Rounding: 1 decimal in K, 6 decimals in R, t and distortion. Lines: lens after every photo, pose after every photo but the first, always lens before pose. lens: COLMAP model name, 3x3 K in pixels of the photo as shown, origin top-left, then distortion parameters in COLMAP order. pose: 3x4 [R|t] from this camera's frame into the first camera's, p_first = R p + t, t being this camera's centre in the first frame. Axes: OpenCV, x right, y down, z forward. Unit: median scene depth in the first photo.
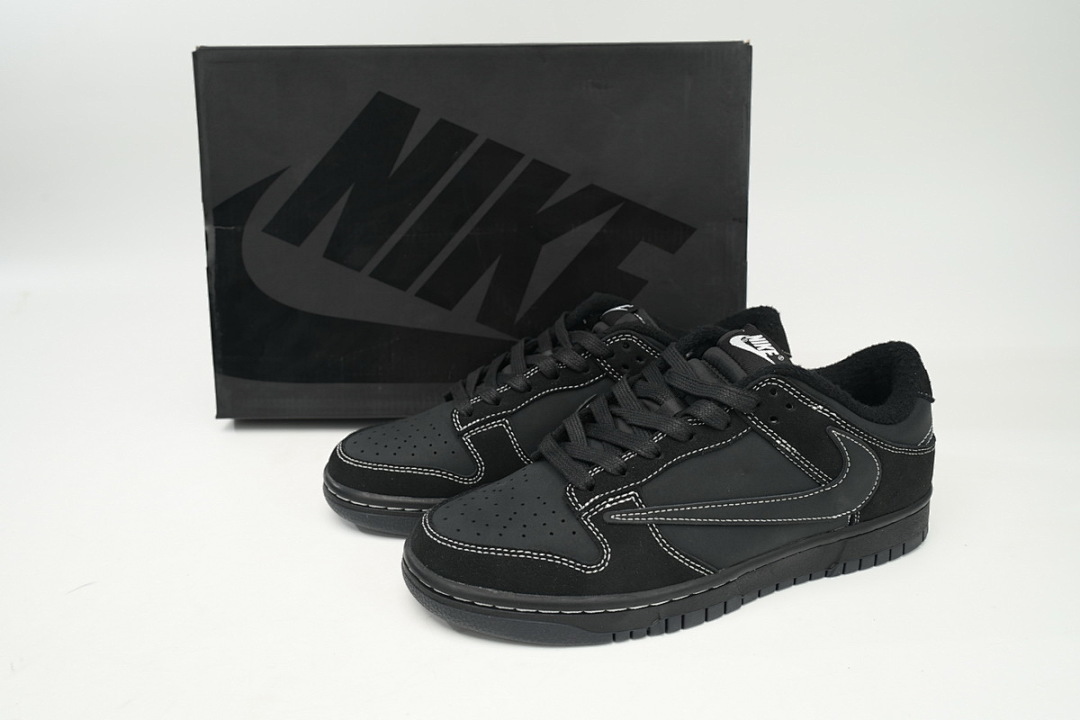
lens RADIAL K [[940.6, 0, 542.5], [0, 940.6, 357.7], [0, 0, 1]] dist [0.011282, -0.000179]
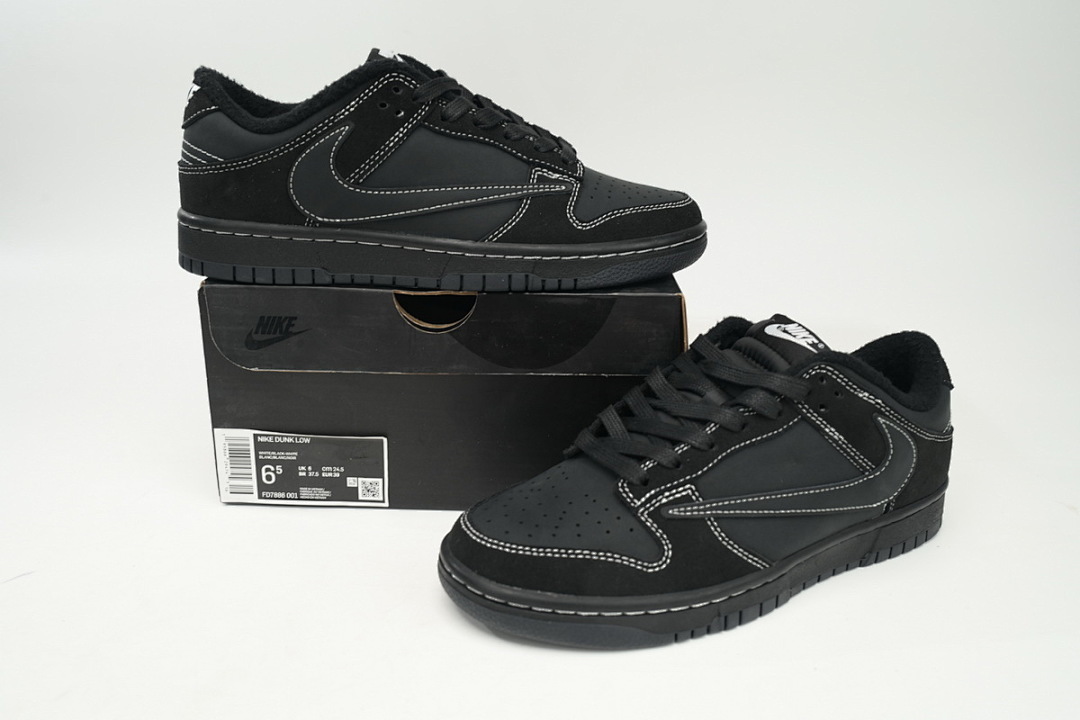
lens RADIAL K [[940.6, 0, 540.5], [0, 940.6, 361.0], [0, 0, 1]] dist [0.011282, -0.000179]
pose [[0.989820, -0.012513, 0.141775, -0.185819], [0.014304, 0.999830, -0.011622, 0.024191], [-0.141606, 0.013532, 0.989831, 0.065811]]
